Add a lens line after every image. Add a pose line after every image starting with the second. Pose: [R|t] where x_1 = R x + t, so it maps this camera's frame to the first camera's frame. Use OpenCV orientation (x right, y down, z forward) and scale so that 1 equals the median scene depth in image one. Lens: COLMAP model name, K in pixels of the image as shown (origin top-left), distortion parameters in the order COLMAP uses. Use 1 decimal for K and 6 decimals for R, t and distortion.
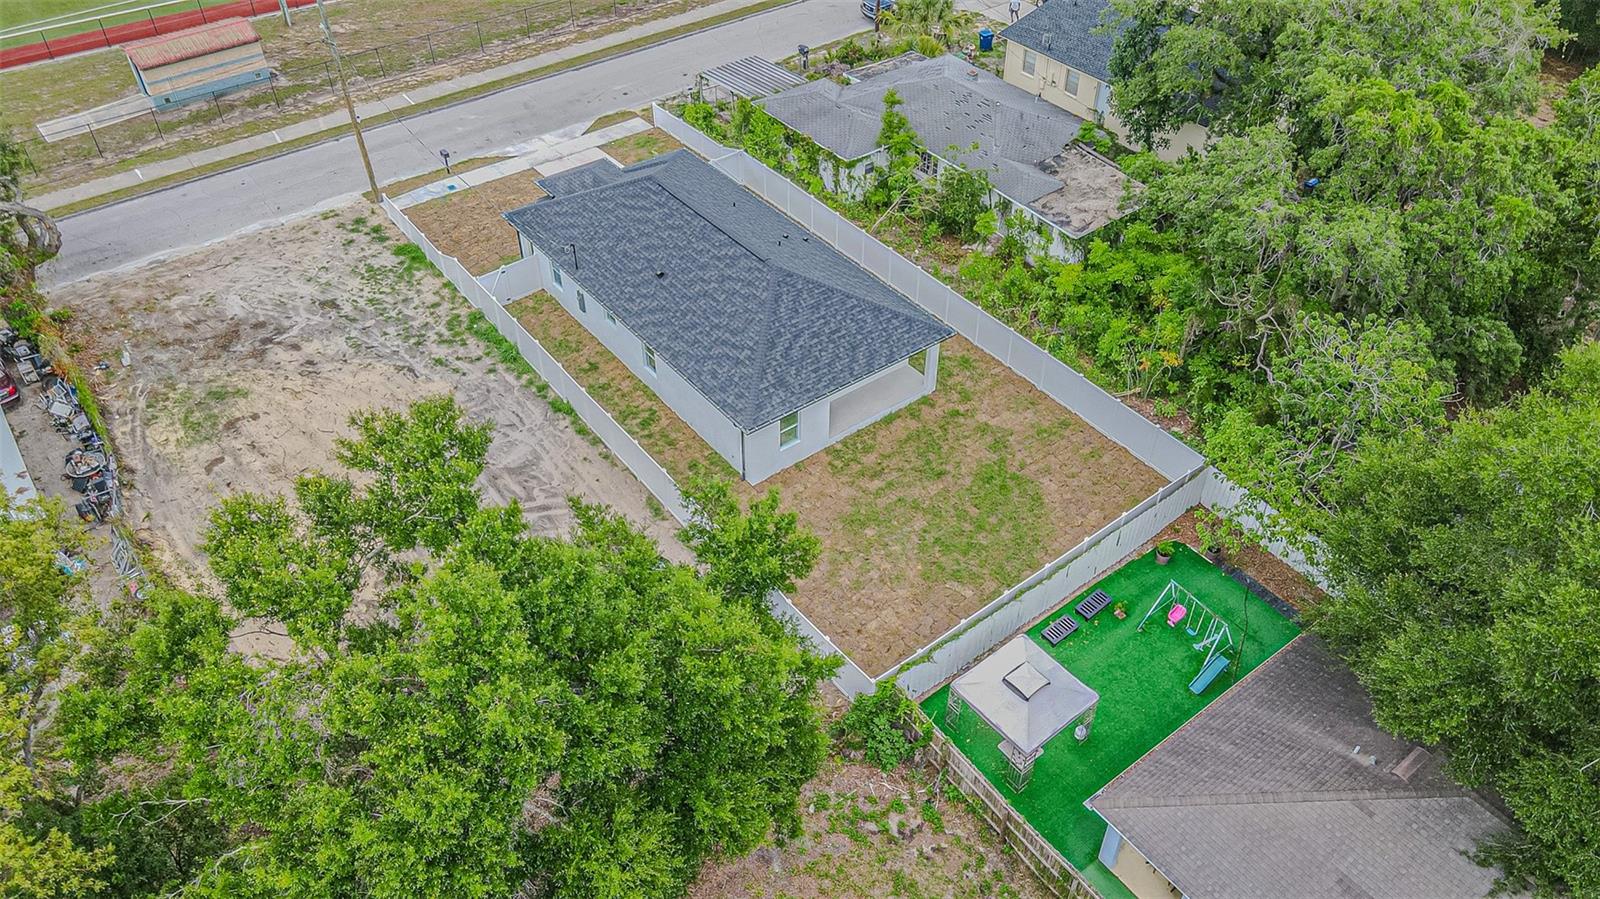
lens RADIAL K [[1183.0, 0, 805.0], [0, 1183.0, 456.1], [0, 0, 1]] dist [0.001824, 0.028676]
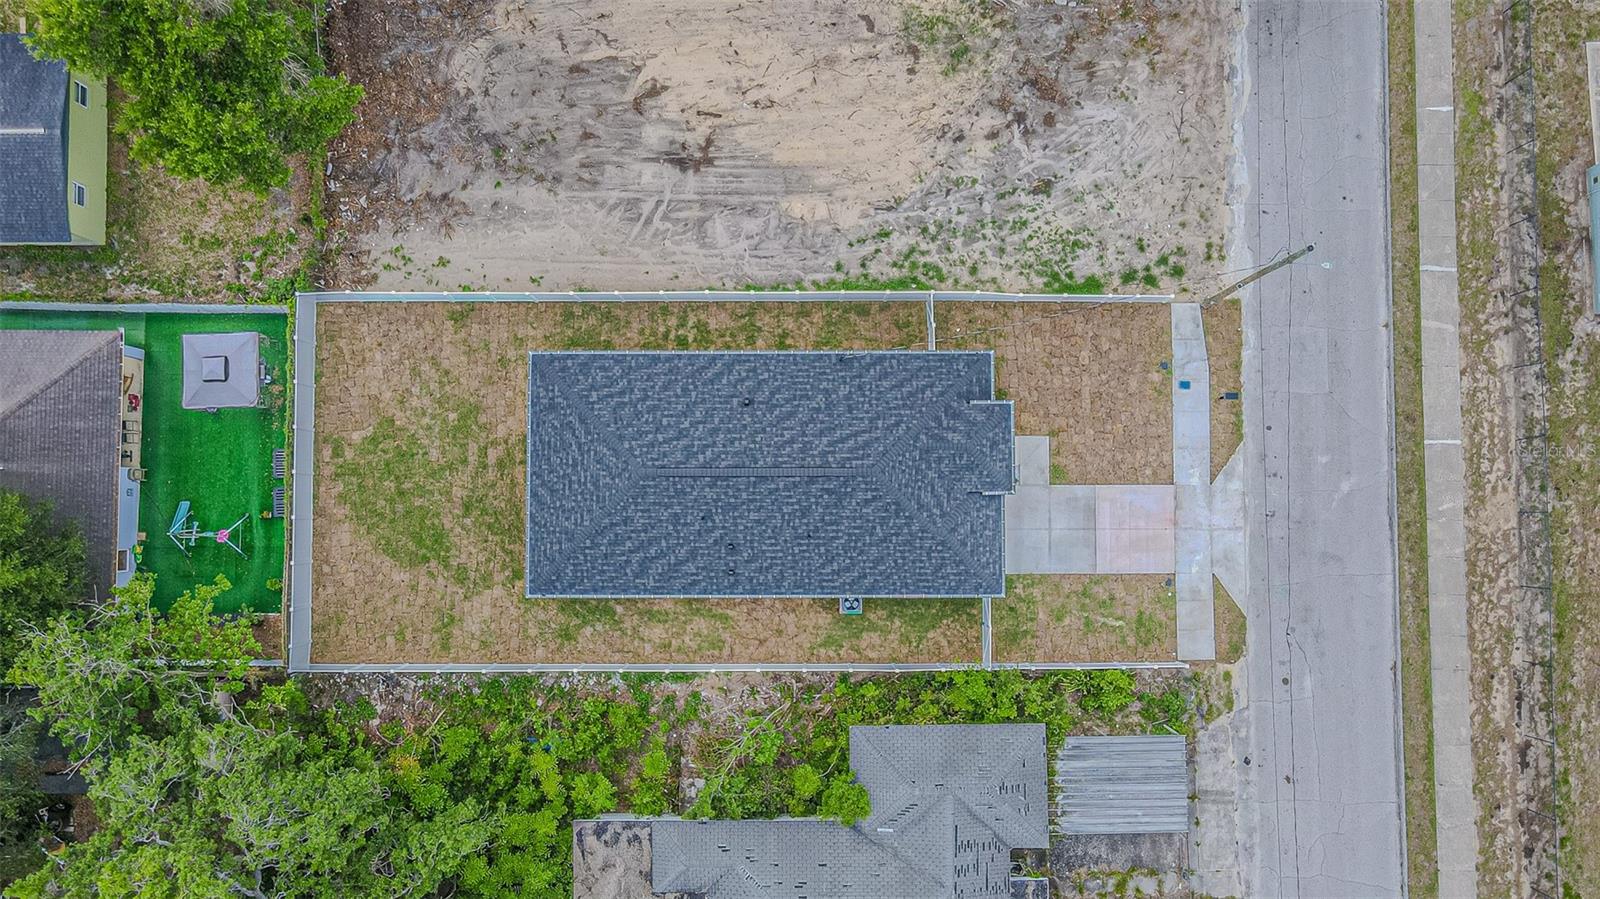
lens RADIAL K [[1192.4, 0, 800.0], [0, 1192.4, 449.5], [0, 0, 1]] dist [-0.010088, 0.056477]
pose [[-0.607738, 0.792964, -0.043154, -0.065345], [-0.530086, -0.364603, 0.765554, -0.854430], [0.591323, 0.488132, 0.641922, 0.354114]]
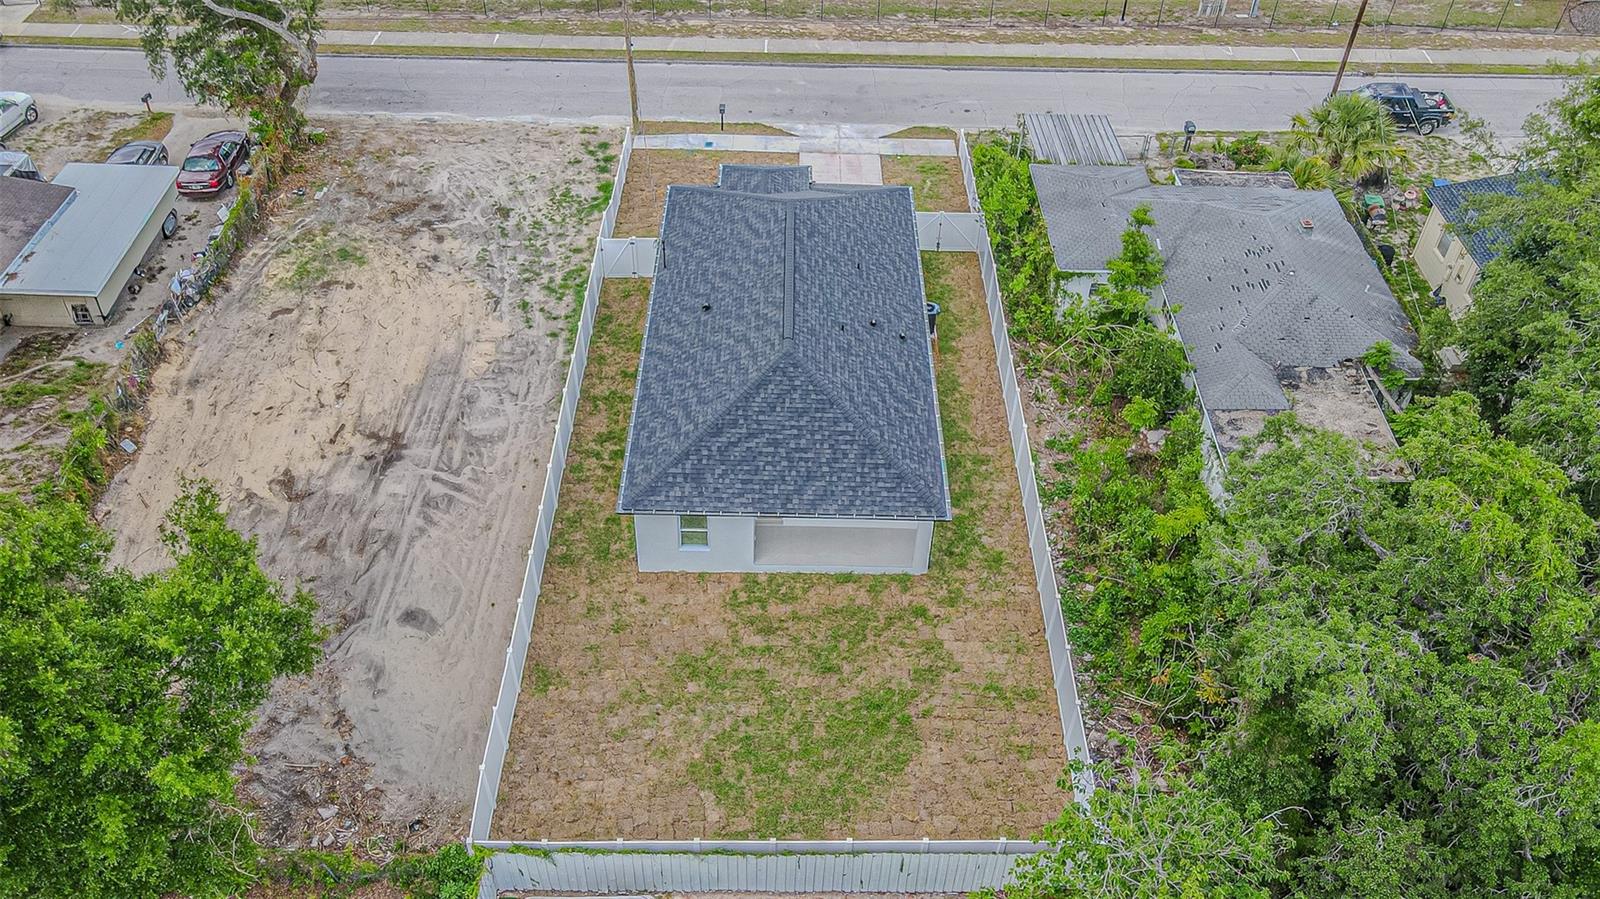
lens RADIAL K [[1272.3, 0, 800.0], [0, 1272.3, 449.5], [0, 0, 1]] dist [-0.003454, 0.044650]
pose [[0.791425, 0.423092, -0.441181, 0.344350], [-0.424185, 0.899815, 0.101986, -0.163005], [0.440130, 0.106428, 0.891605, 0.185480]]
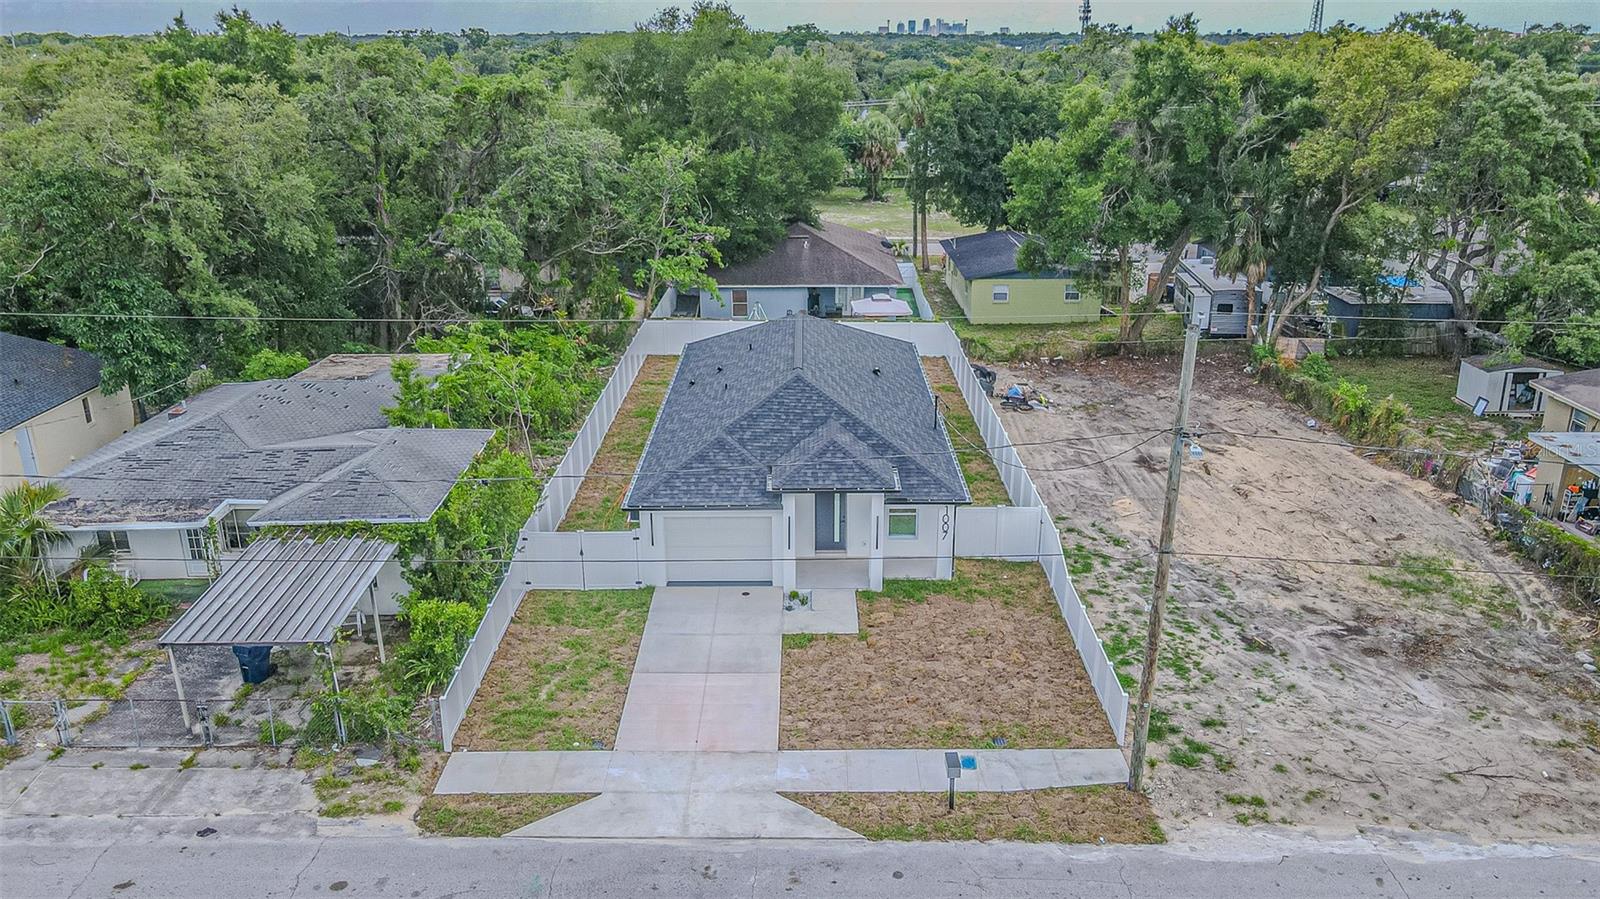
lens RADIAL K [[1183.0, 0, 805.0], [0, 1183.0, 456.1], [0, 0, 1]] dist [0.001824, 0.028676]
pose [[-0.794024, -0.200623, 0.573827, -0.547616], [0.405990, 0.527556, 0.746228, -0.731638], [-0.452436, 0.825491, -0.337441, 1.231156]]
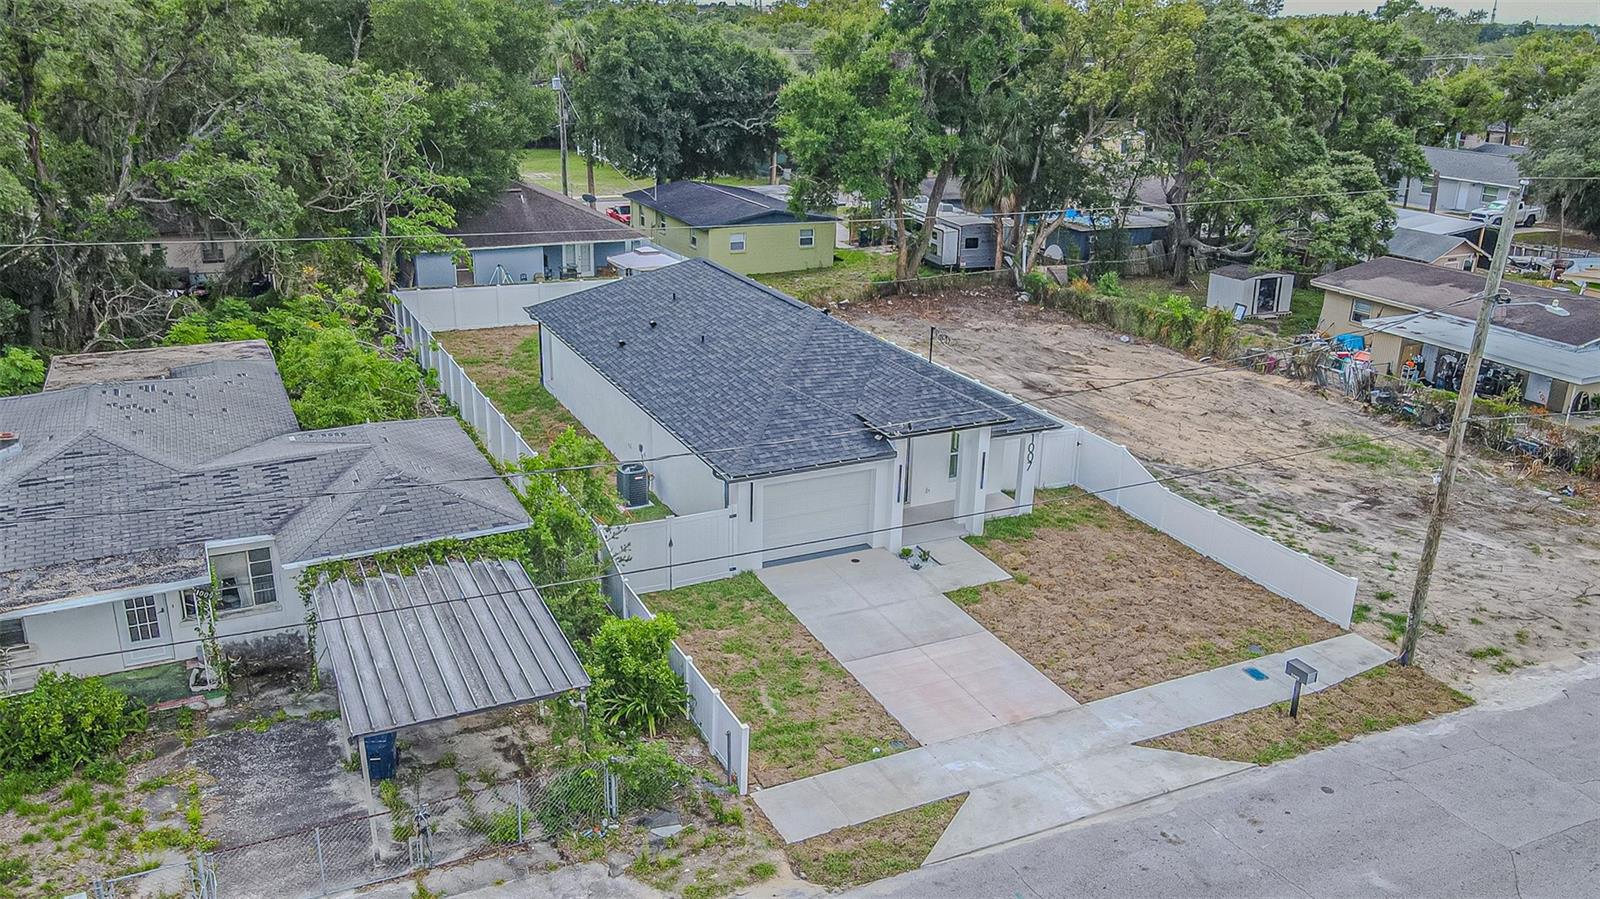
lens RADIAL K [[1245.8, 0, 807.2], [0, 1245.8, 452.4], [0, 0, 1]] dist [-0.004922, 0.041287]
pose [[-0.980519, -0.088866, 0.175173, -0.240654], [0.110202, 0.489348, 0.865098, -0.764309], [-0.162598, 0.867549, -0.470021, 1.328402]]
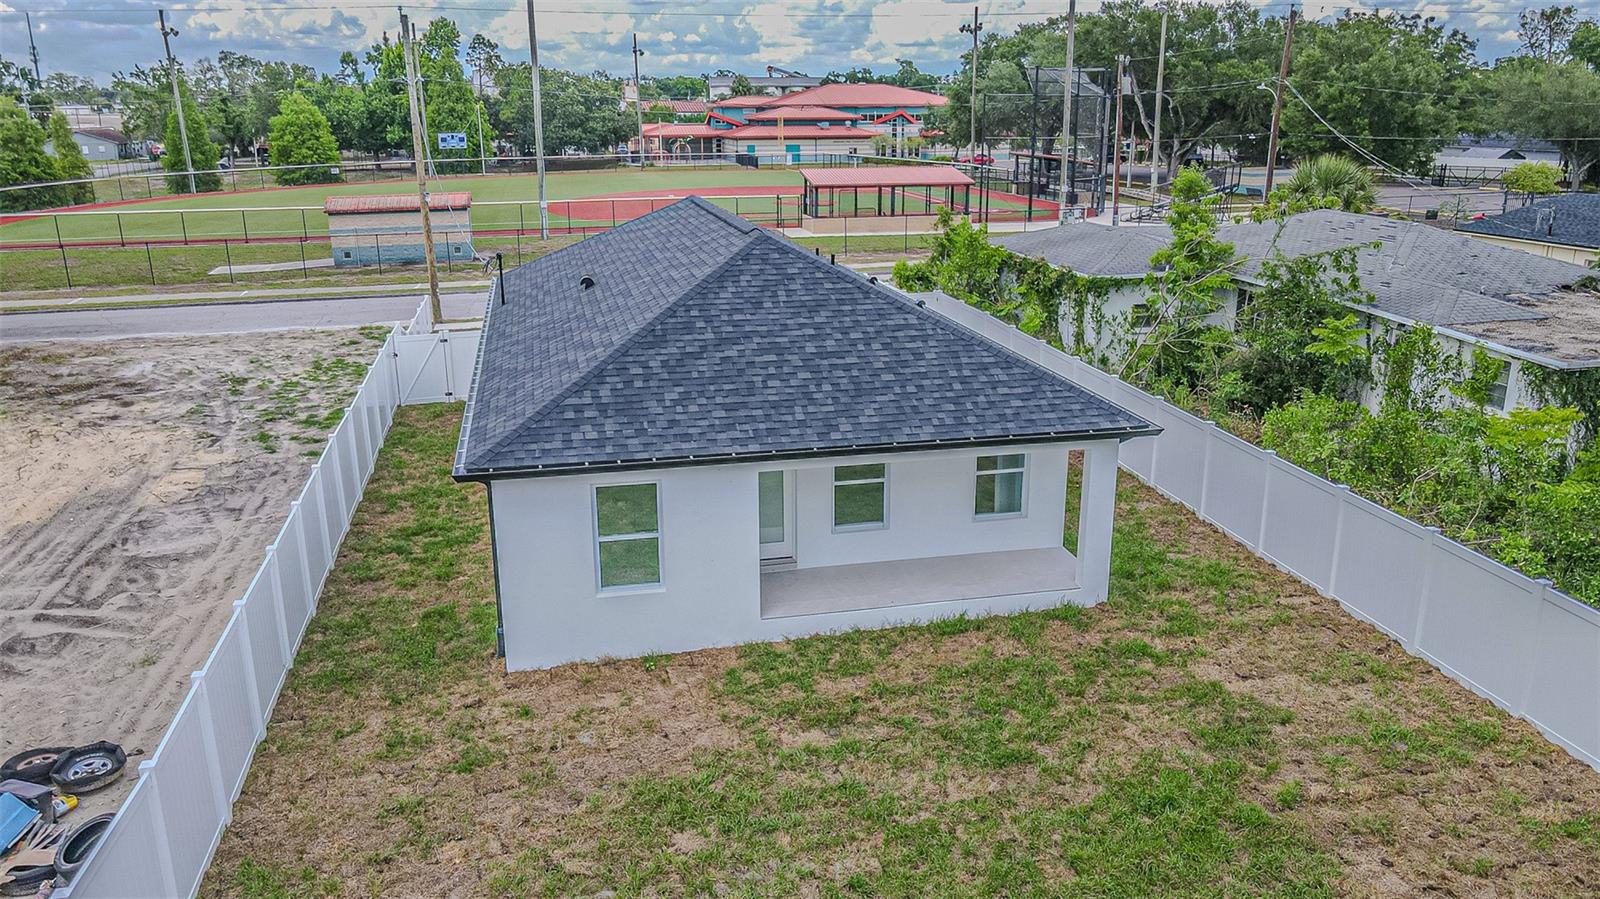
lens RADIAL K [[1192.4, 0, 800.0], [0, 1192.4, 449.5], [0, 0, 1]] dist [-0.010088, 0.056477]
pose [[0.905612, 0.112076, -0.409029, 0.156081], [-0.276216, 0.887721, -0.368315, 0.063577], [0.321825, 0.446531, 0.834889, 0.564404]]
